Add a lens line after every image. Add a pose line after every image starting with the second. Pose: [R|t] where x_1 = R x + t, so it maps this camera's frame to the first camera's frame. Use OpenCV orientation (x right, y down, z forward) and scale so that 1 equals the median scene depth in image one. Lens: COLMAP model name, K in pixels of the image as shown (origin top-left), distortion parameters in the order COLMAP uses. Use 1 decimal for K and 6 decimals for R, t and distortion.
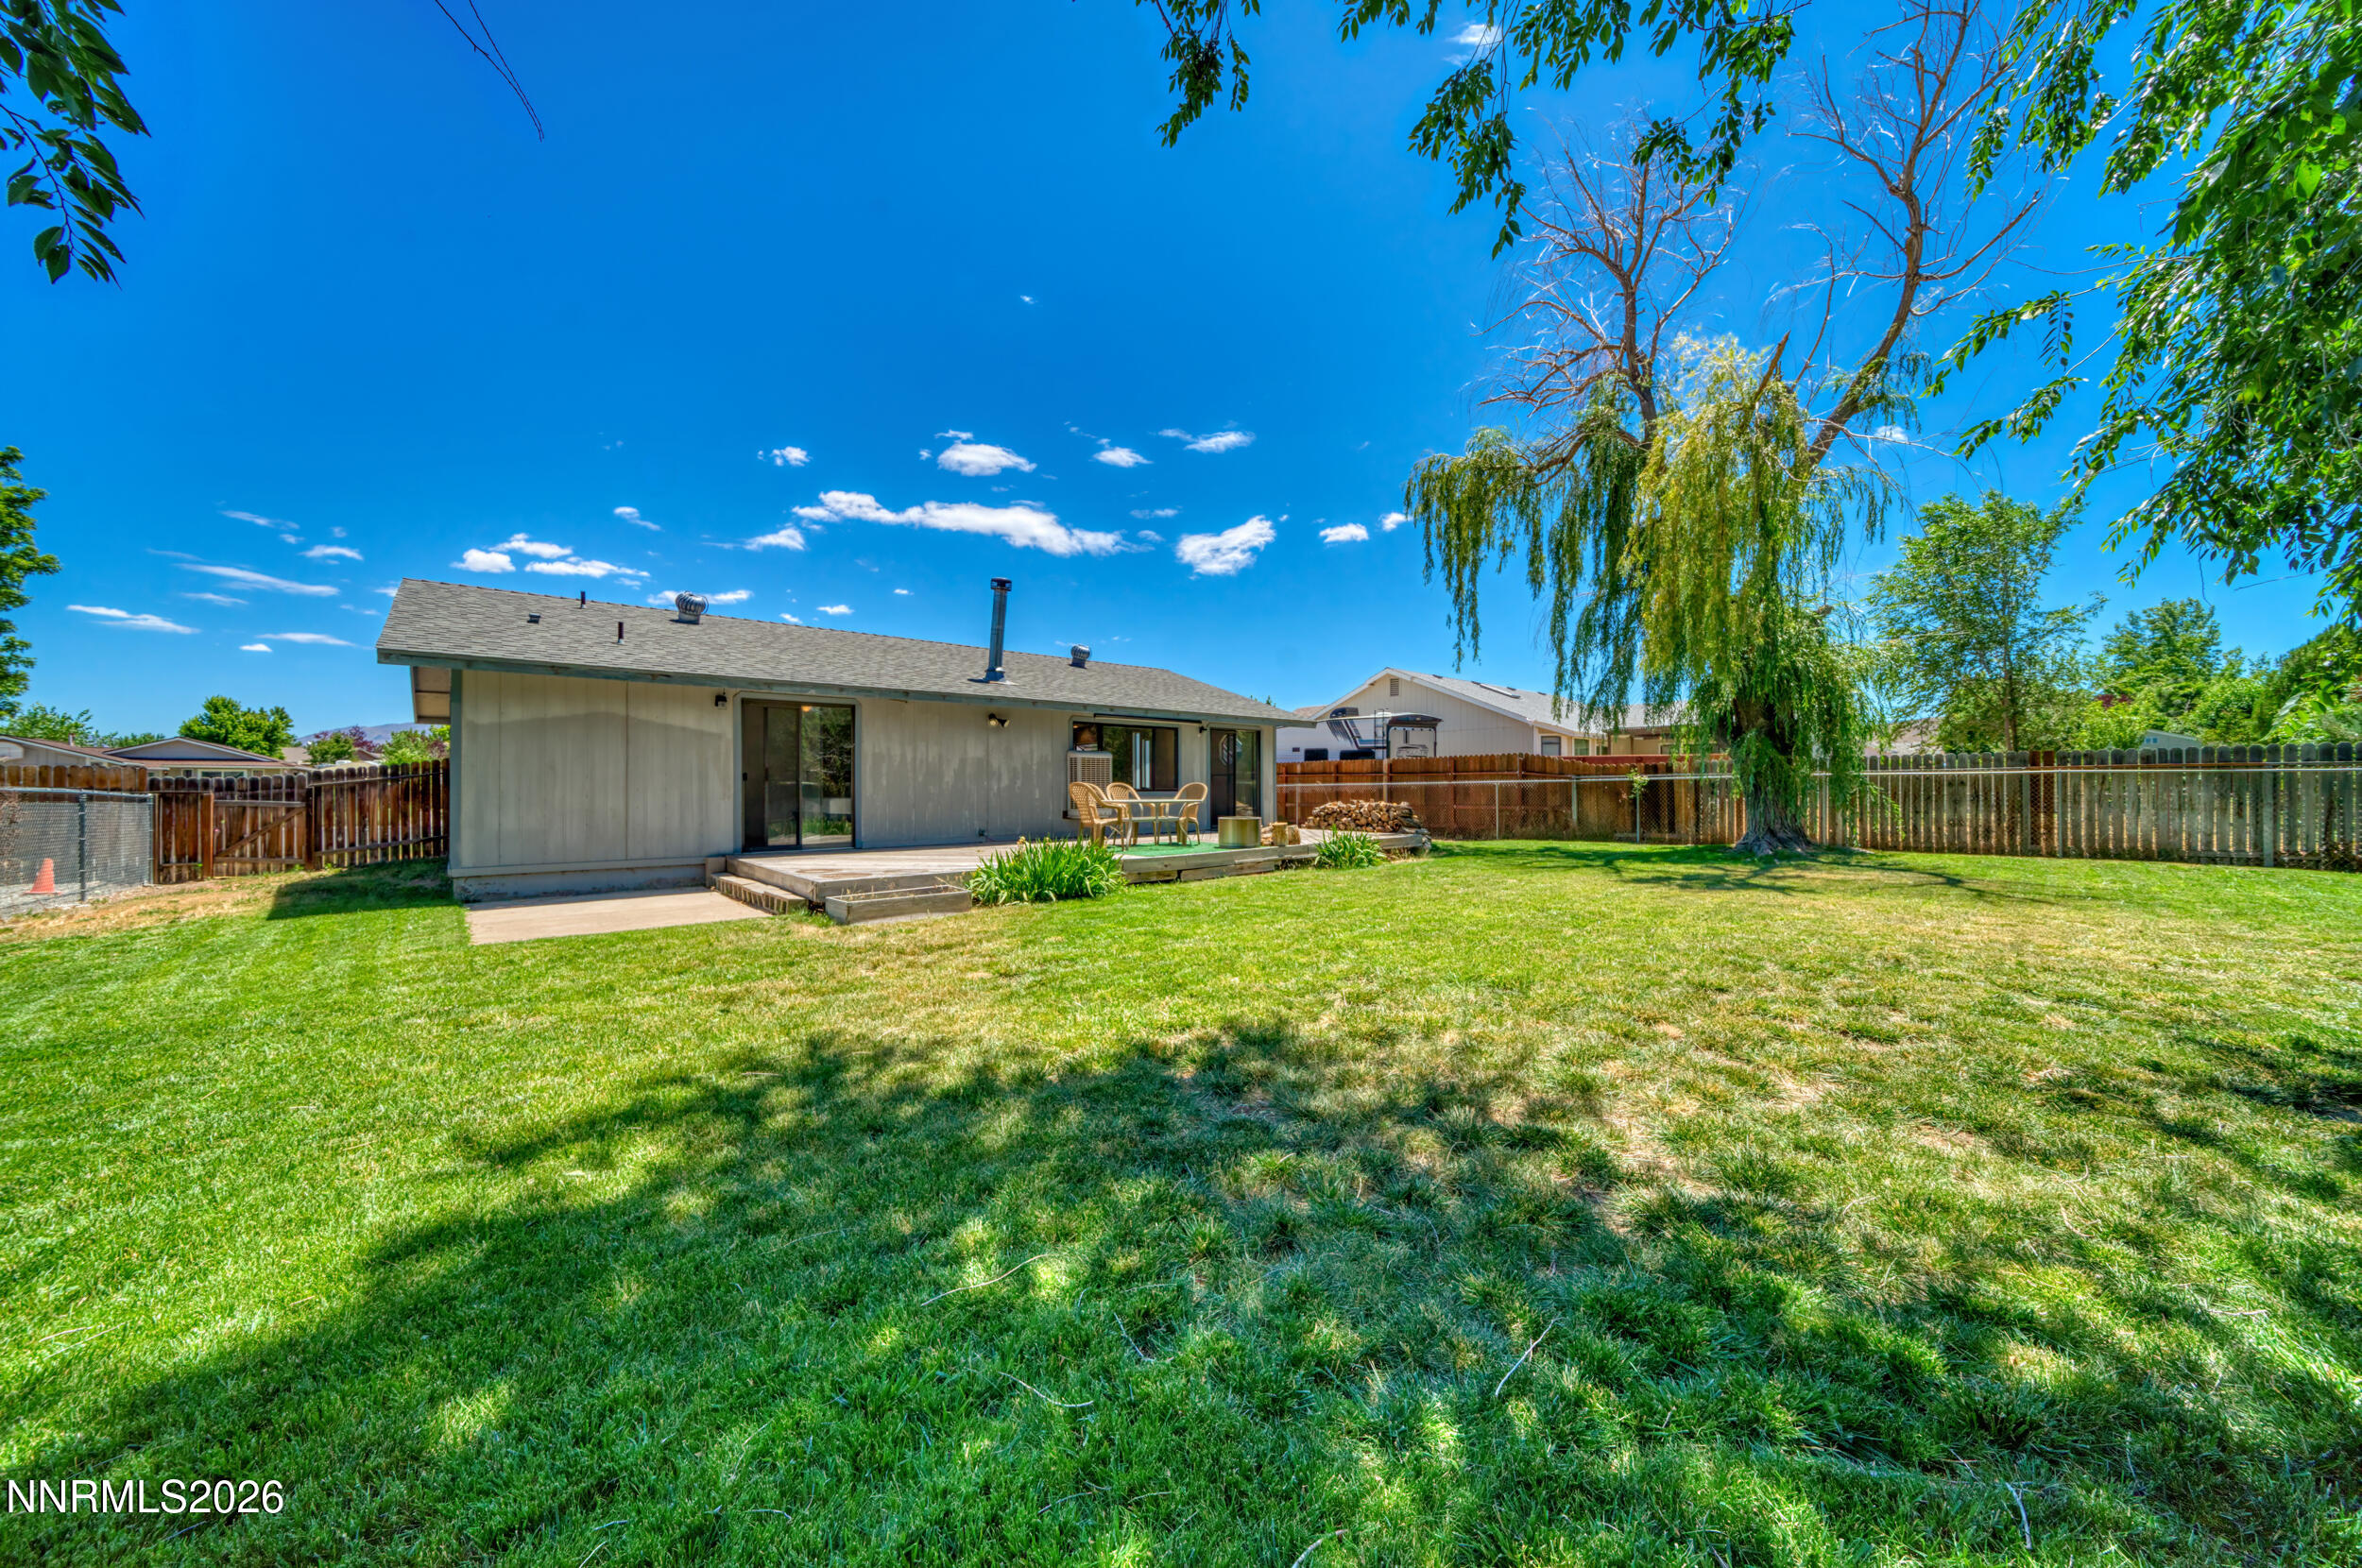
lens RADIAL K [[813.9, 0, 1181.0], [0, 813.9, 784.0], [0, 0, 1]] dist [-0.038428, 0.006917]
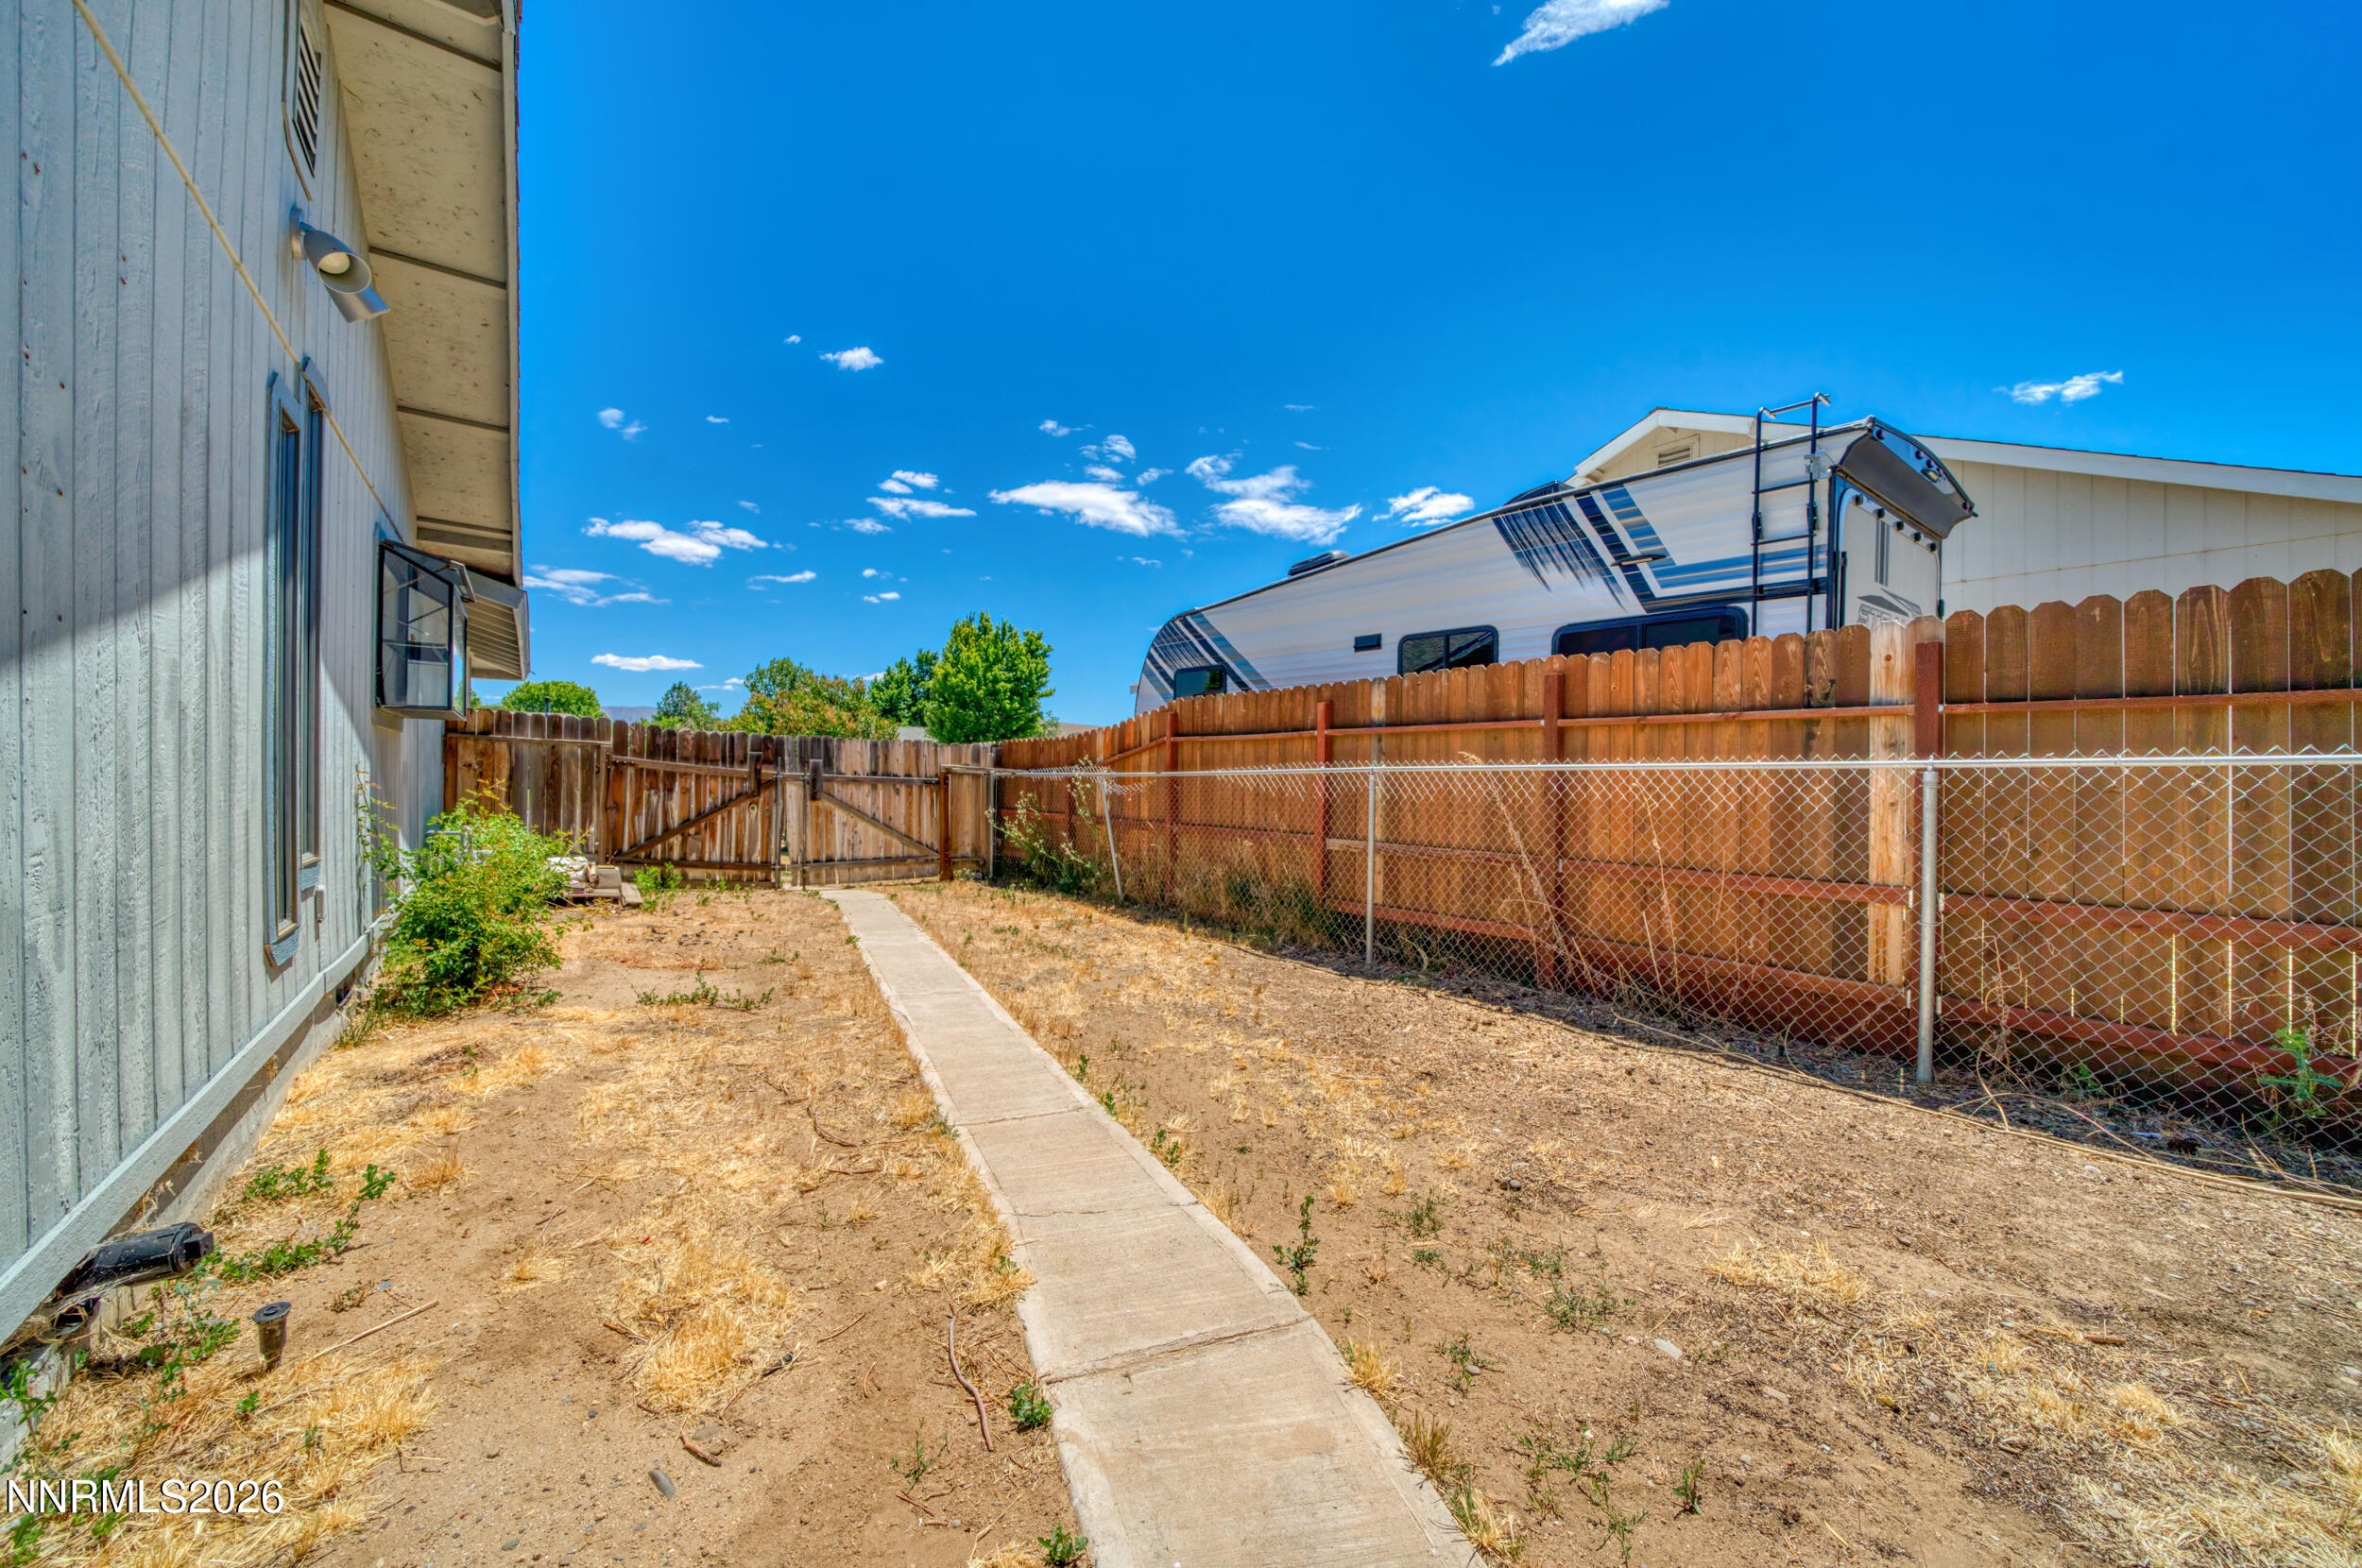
lens RADIAL K [[860.9, 0, 1181.0], [0, 860.9, 784.0], [0, 0, 1]] dist [-0.018170, 0.000046]
pose [[0.997195, 0.012854, -0.073737, 0.185423], [-0.012022, 0.999859, 0.011715, 0.005988], [0.073877, -0.010796, 0.997209, 1.304121]]
